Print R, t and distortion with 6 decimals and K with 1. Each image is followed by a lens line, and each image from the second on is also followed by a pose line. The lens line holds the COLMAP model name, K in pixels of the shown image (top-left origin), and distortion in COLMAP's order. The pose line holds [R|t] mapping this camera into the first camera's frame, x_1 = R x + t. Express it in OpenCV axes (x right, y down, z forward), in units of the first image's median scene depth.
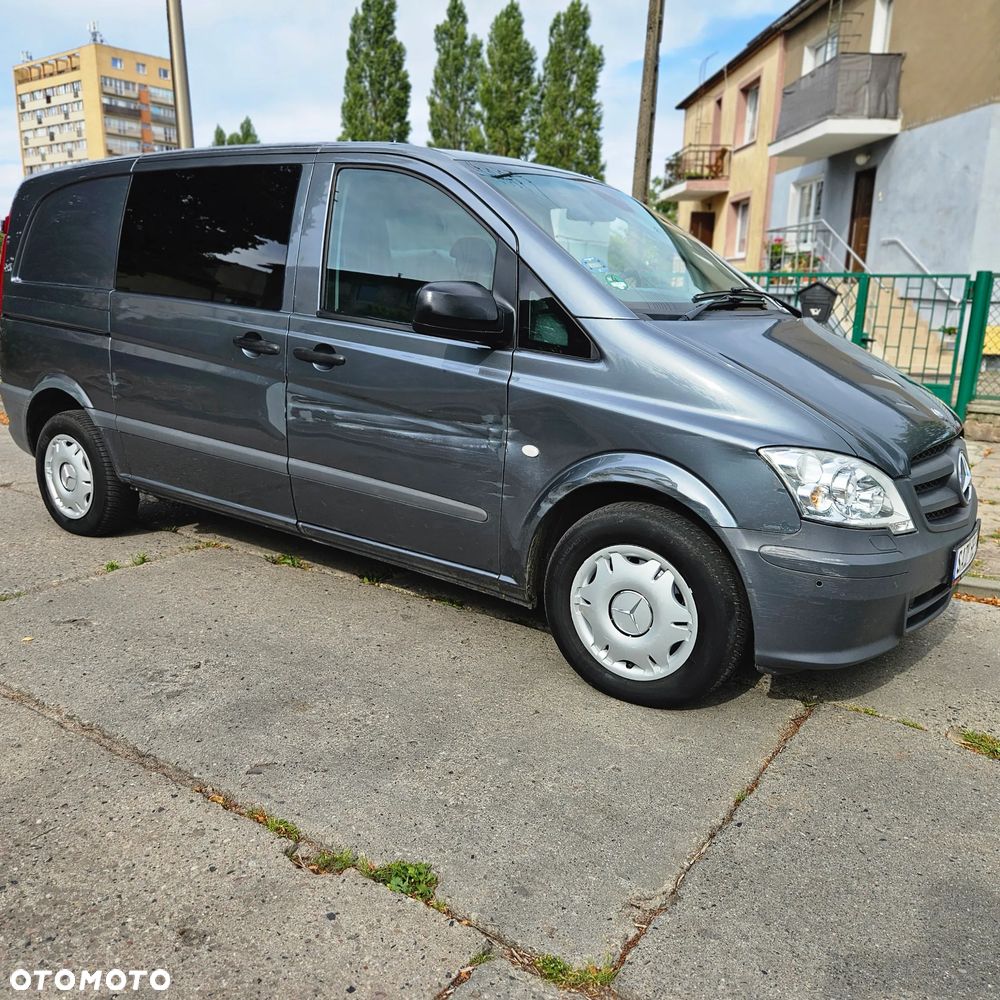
lens RADIAL K [[895.6, 0, 483.1], [0, 895.6, 489.4], [0, 0, 1]] dist [0.083216, -0.073970]
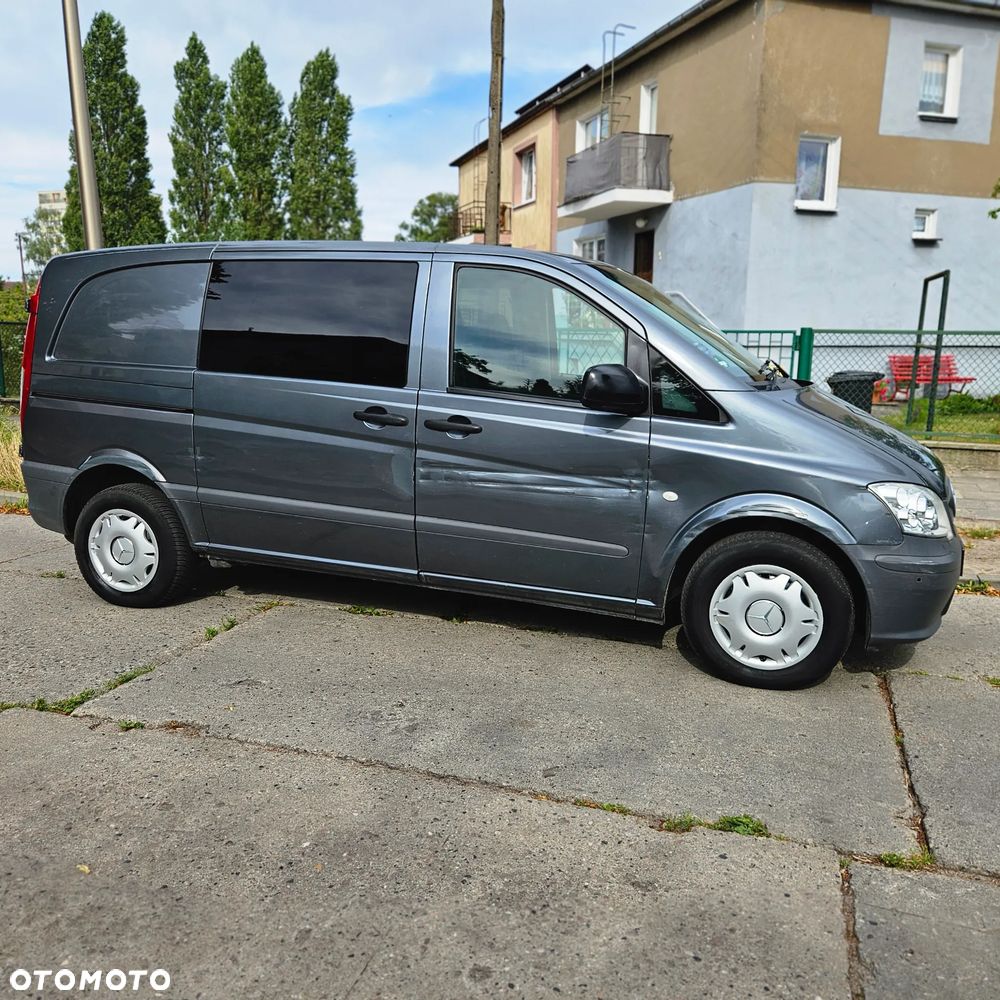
lens RADIAL K [[895.6, 0, 494.3], [0, 895.6, 488.1], [0, 0, 1]] dist [0.083216, -0.073970]
pose [[0.958814, -0.061572, 0.277282, -0.118761], [0.073322, 0.996788, -0.032196, -0.007234], [-0.274409, 0.051201, 0.960249, -0.030604]]
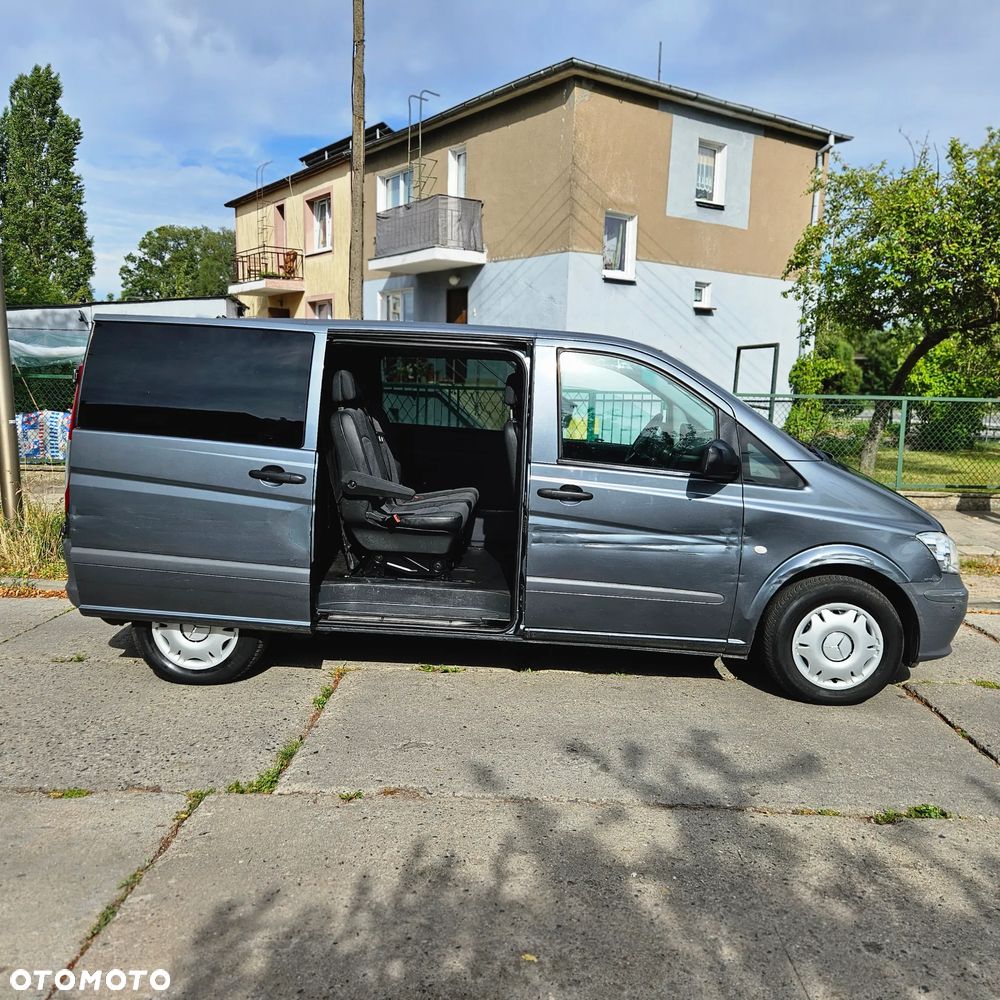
lens RADIAL K [[895.6, 0, 503.5], [0, 895.6, 507.2], [0, 0, 1]] dist [0.083216, -0.073970]
pose [[0.833118, -0.081959, 0.546990, -0.249137], [0.116838, 0.992721, -0.029208, -0.026766], [-0.540614, 0.088243, 0.836630, -0.005102]]
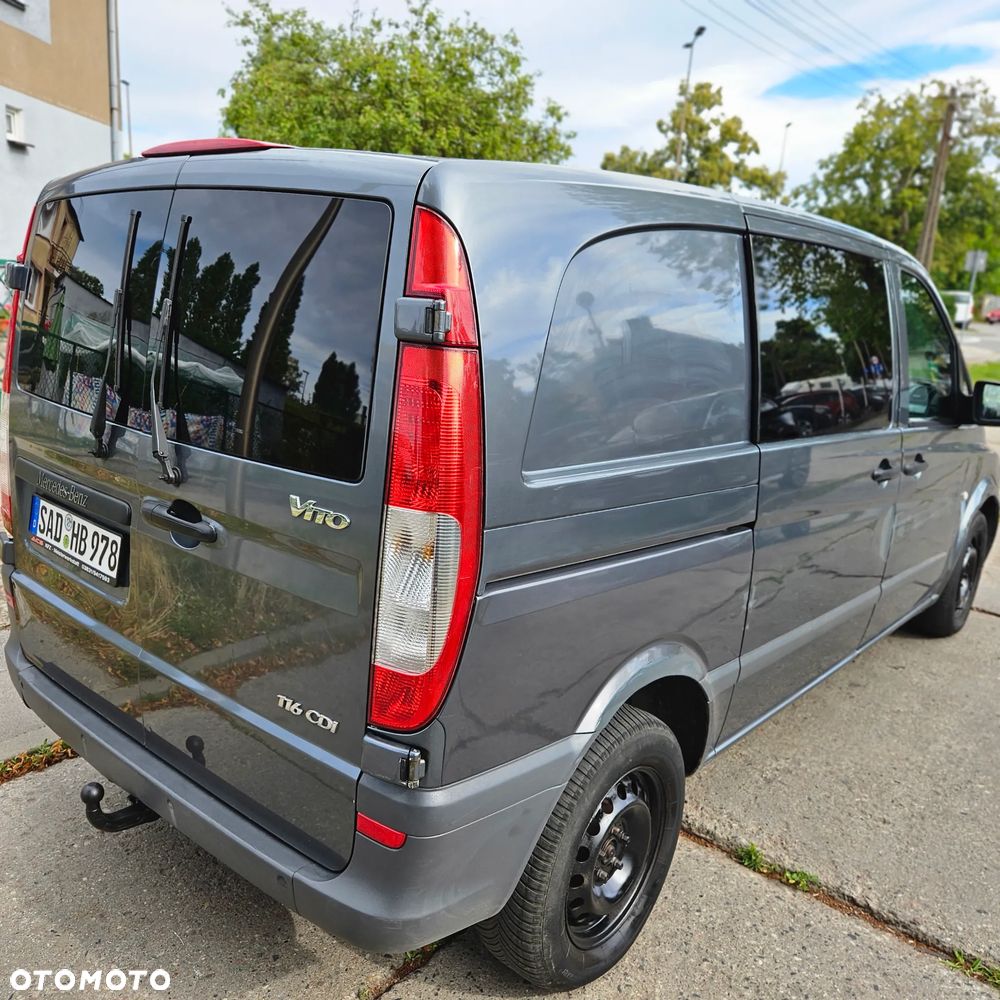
lens RADIAL K [[895.6, 0, 482.1], [0, 895.6, 505.5], [0, 0, 1]] dist [0.083216, -0.073970]
pose [[0.085218, -0.263552, 0.960874, -0.304332], [0.156428, 0.955961, 0.248331, -0.110185], [-0.984006, 0.129146, 0.122693, 0.349972]]
